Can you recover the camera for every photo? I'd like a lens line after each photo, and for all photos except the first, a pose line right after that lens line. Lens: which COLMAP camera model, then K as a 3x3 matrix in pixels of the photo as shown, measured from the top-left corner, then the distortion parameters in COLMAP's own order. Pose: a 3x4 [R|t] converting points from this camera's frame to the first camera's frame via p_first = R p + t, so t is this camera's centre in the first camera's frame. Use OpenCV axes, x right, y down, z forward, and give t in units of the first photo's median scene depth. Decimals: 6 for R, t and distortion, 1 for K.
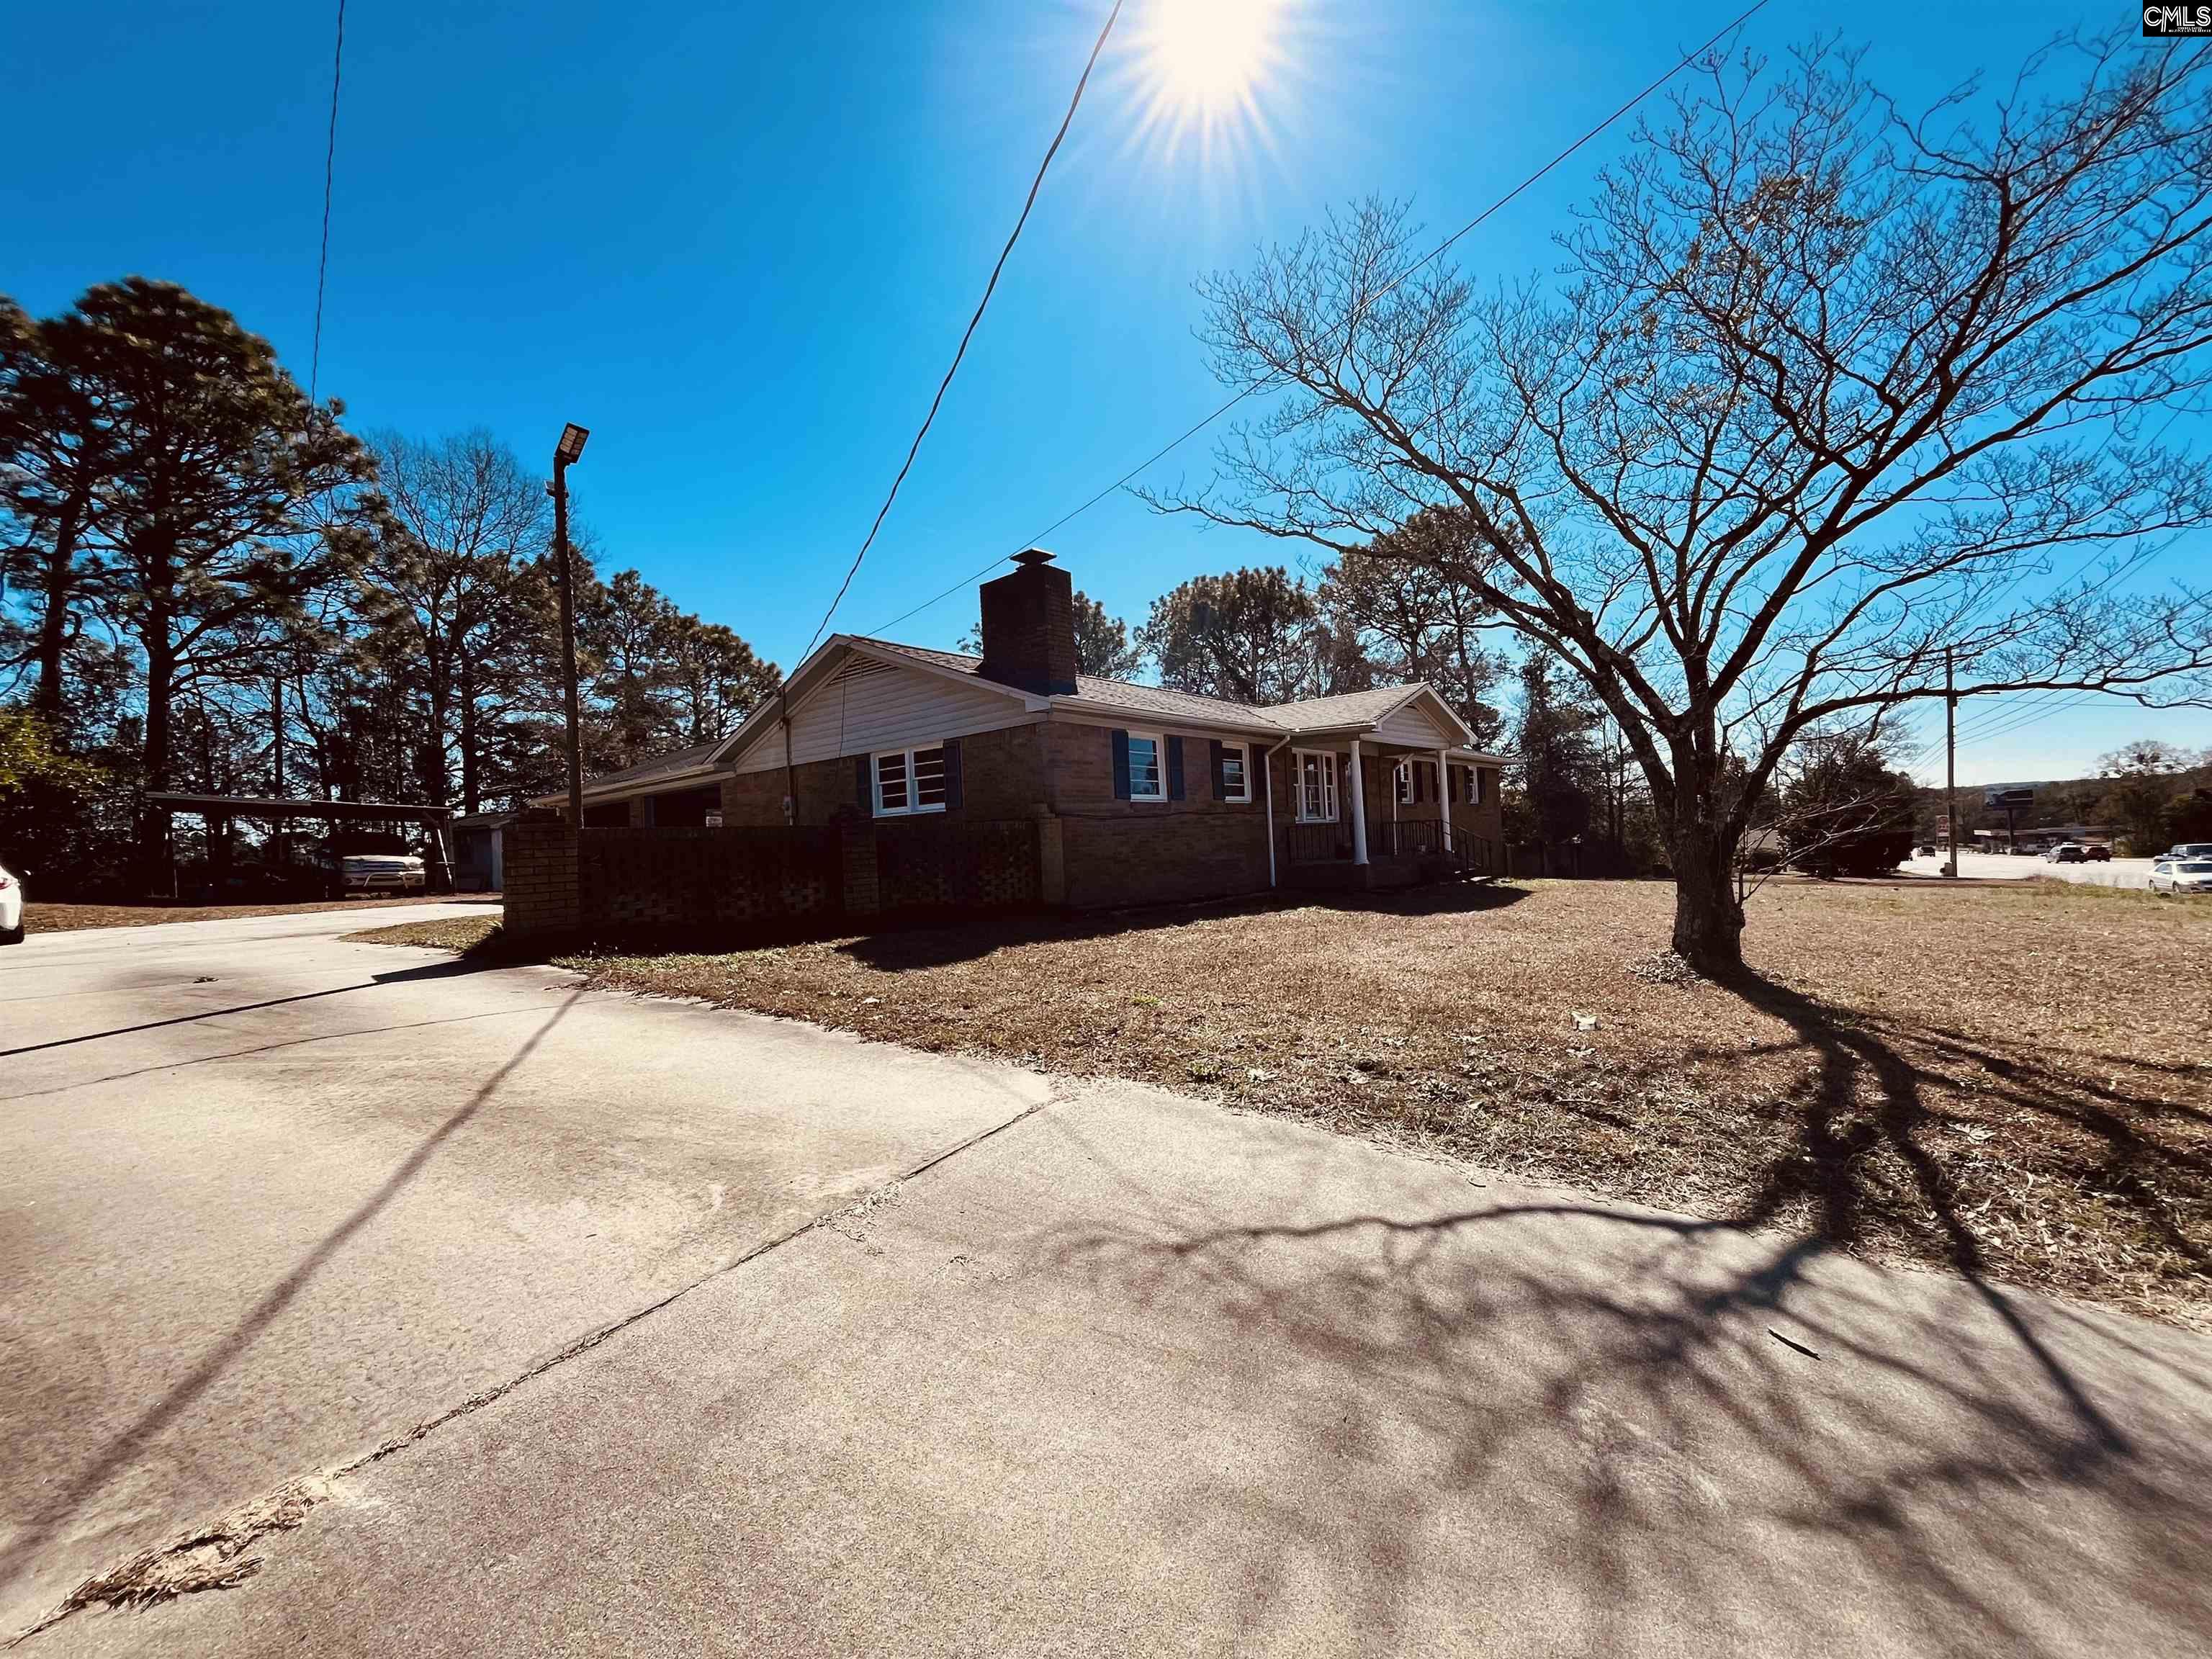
lens RADIAL K [[881.6, 0, 1106.0], [0, 881.6, 829.5], [0, 0, 1]] dist [-0.000312, -0.000071]
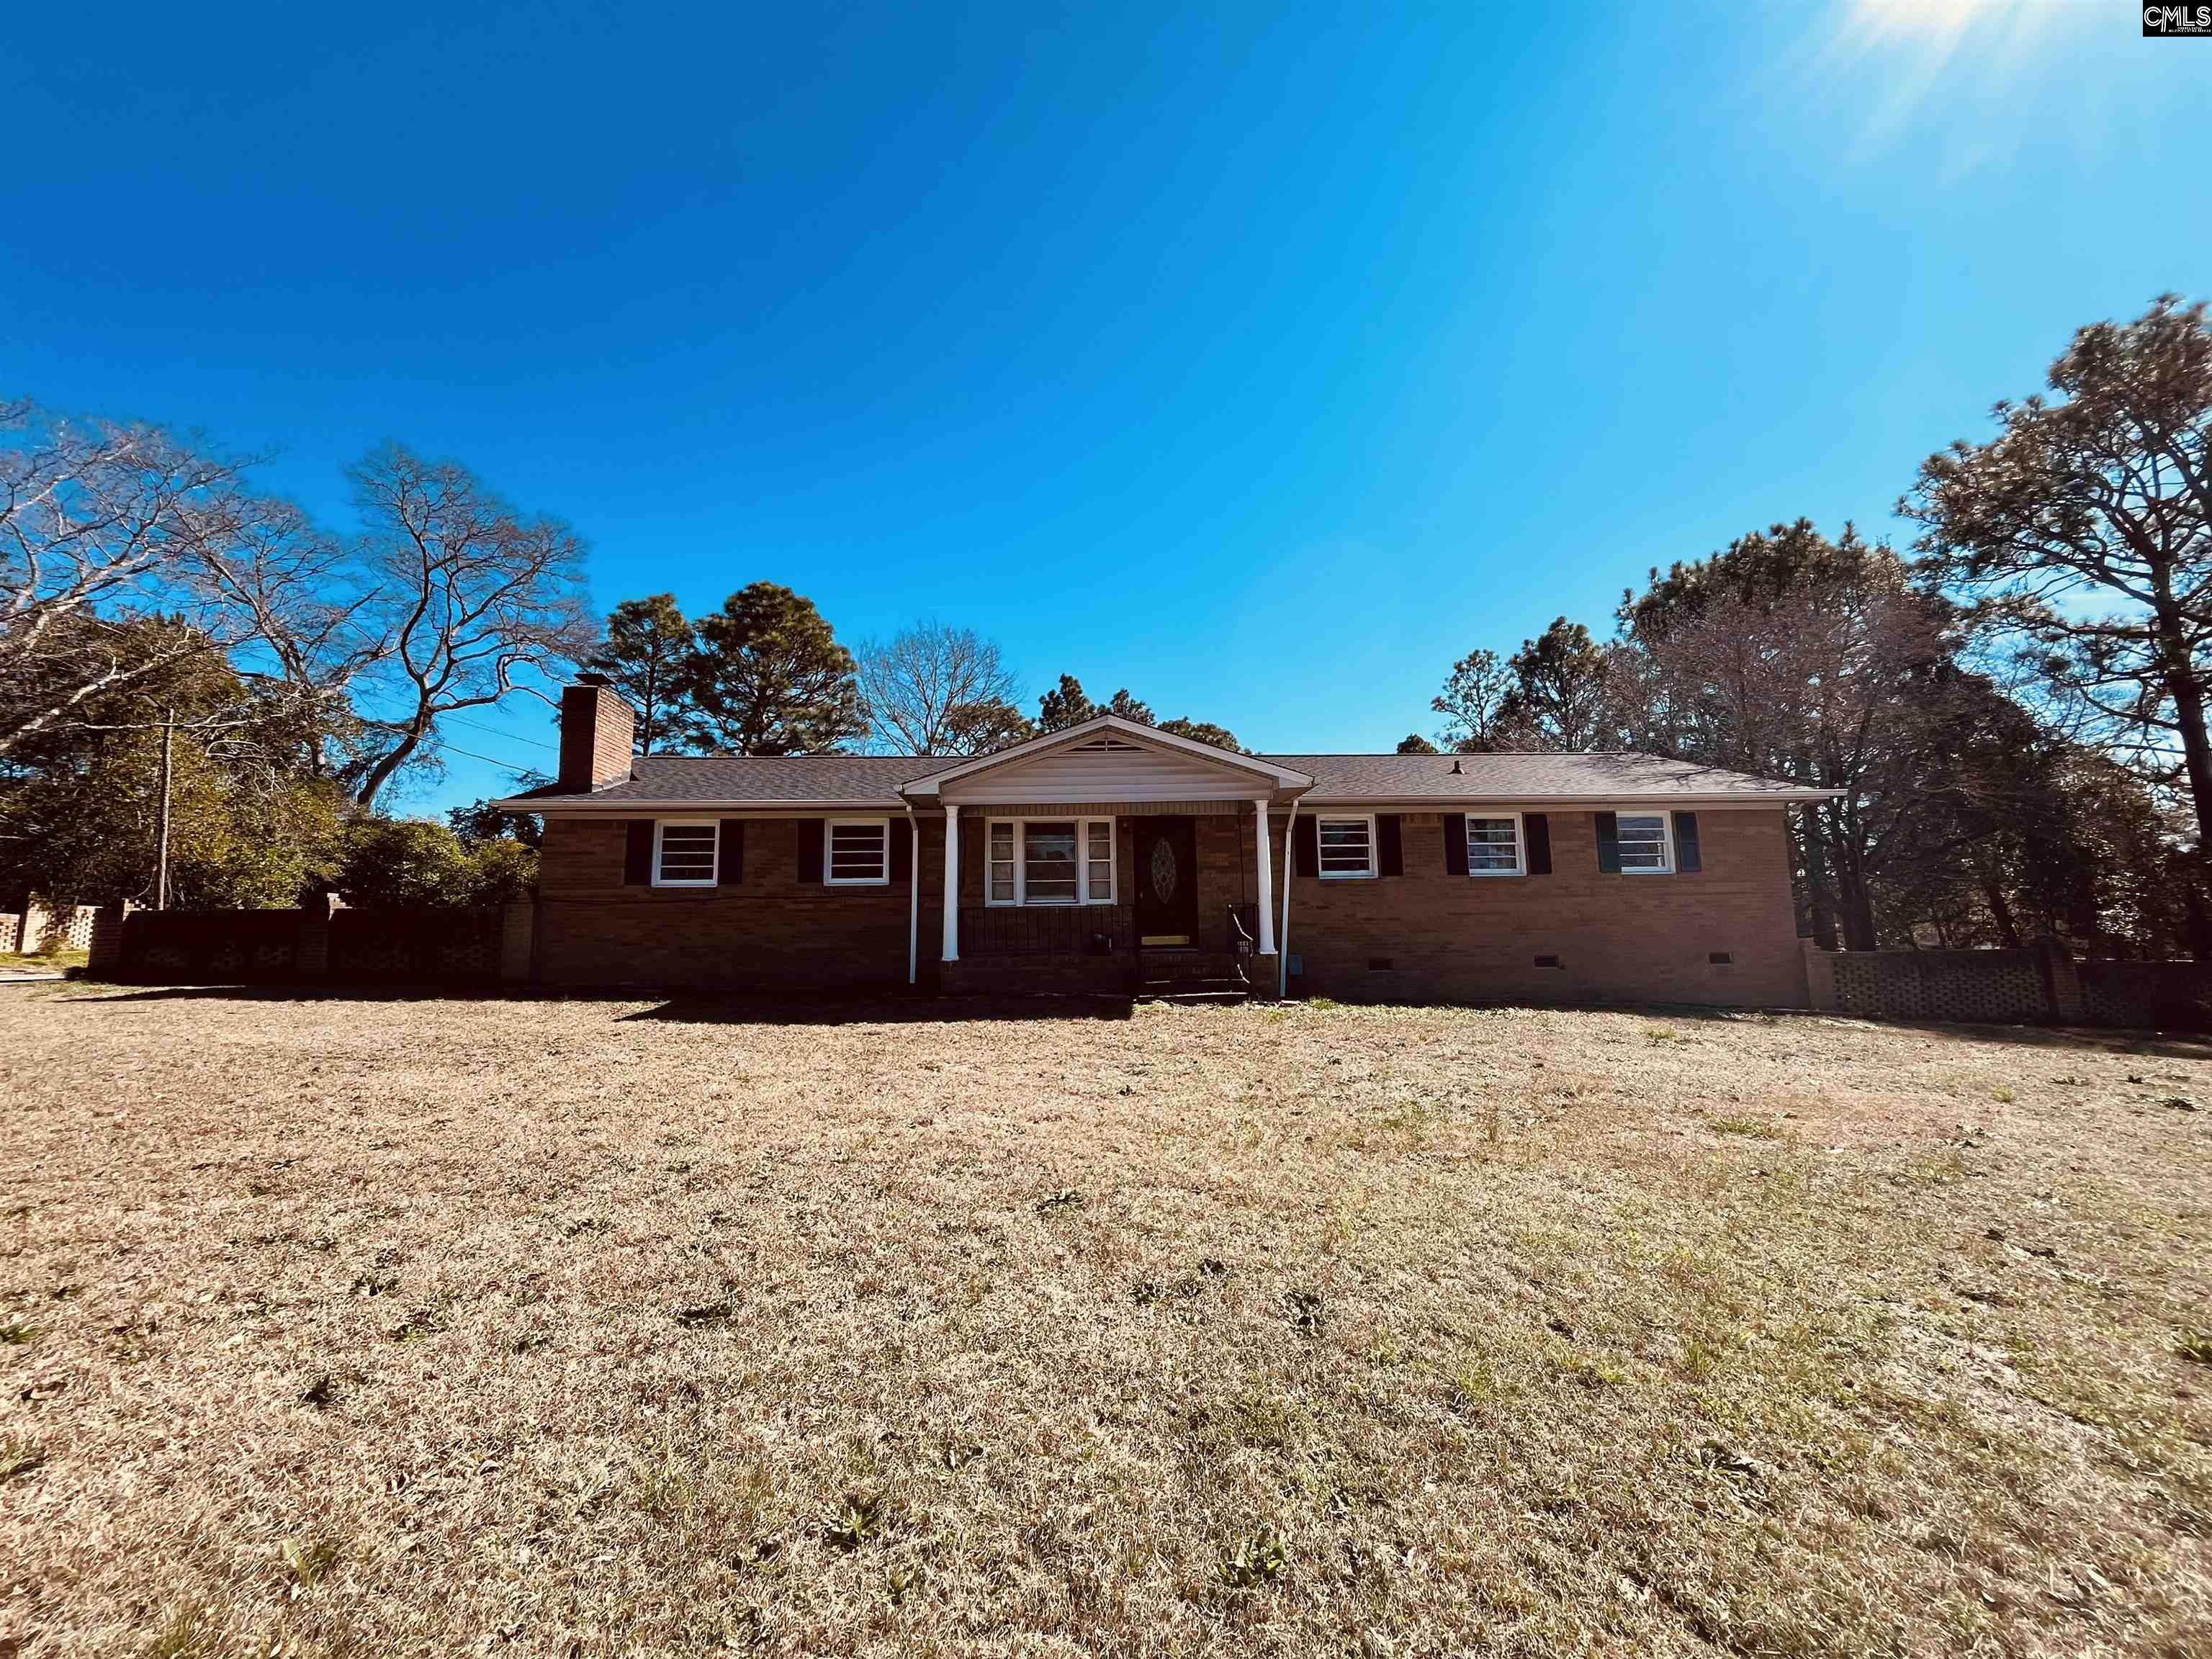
lens RADIAL K [[896.2, 0, 1106.0], [0, 896.2, 829.5], [0, 0, 1]] dist [0.000561, 0.000021]
pose [[0.723168, -0.076253, -0.686450, 0.512897], [0.010460, 0.994982, -0.099507, 0.002559], [0.690593, 0.064780, 0.720337, 0.293959]]
